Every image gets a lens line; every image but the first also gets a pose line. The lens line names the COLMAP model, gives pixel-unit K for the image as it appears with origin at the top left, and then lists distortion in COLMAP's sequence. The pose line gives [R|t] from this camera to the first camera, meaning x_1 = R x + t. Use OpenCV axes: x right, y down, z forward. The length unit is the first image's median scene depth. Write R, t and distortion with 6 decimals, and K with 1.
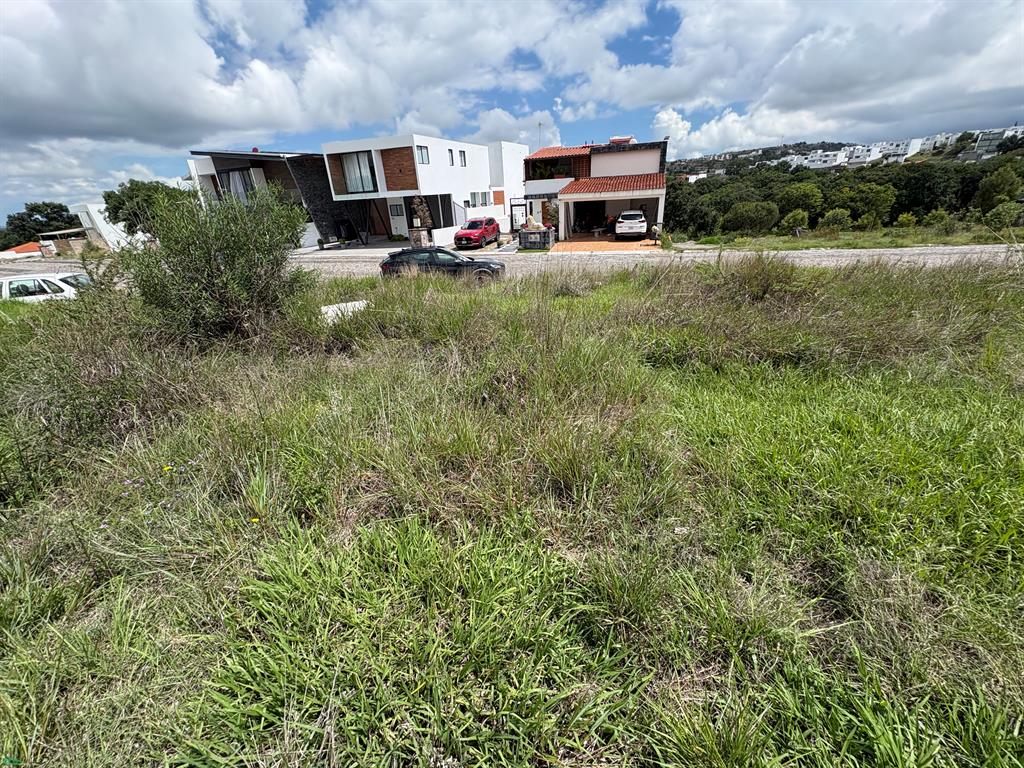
lens RADIAL K [[409.3, 0, 512.1], [0, 409.3, 381.5], [0, 0, 1]] dist [-0.000150, 0.000542]
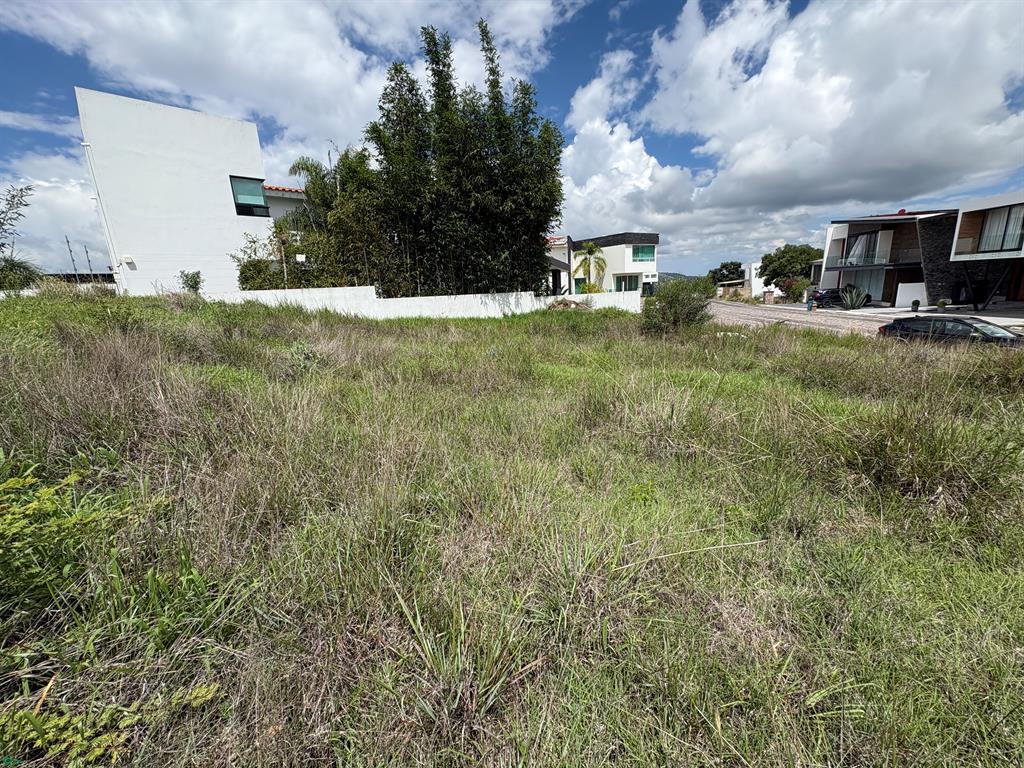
lens RADIAL K [[408.8, 0, 513.6], [0, 408.8, 381.8], [0, 0, 1]] dist [0.001701, -0.000042]
pose [[0.263194, 0.261172, -0.928719, 0.215113], [-0.366548, 0.917540, 0.154151, 0.015224], [0.892397, 0.299848, 0.337223, -0.082041]]
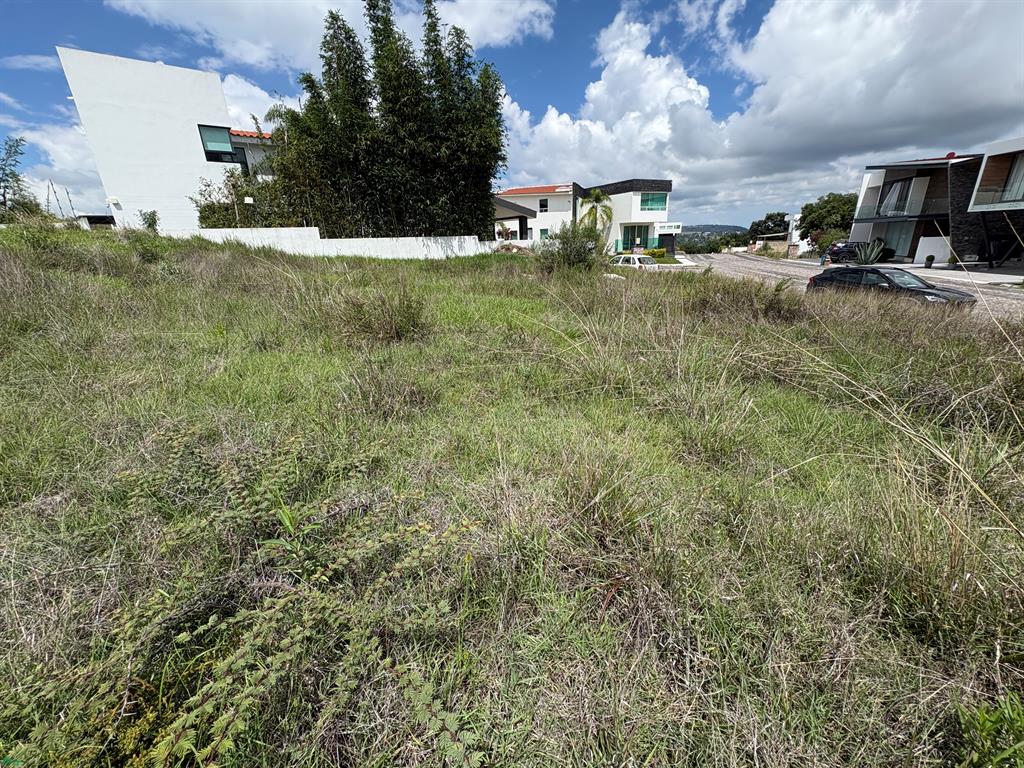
lens RADIAL K [[407.9, 0, 512.5], [0, 407.9, 381.3], [0, 0, 1]] dist [0.001001, 0.000325]
pose [[0.160063, 0.371124, -0.914684, 0.297481], [-0.383814, 0.877115, 0.288716, -0.024255], [0.909432, 0.304855, 0.282836, 0.028403]]
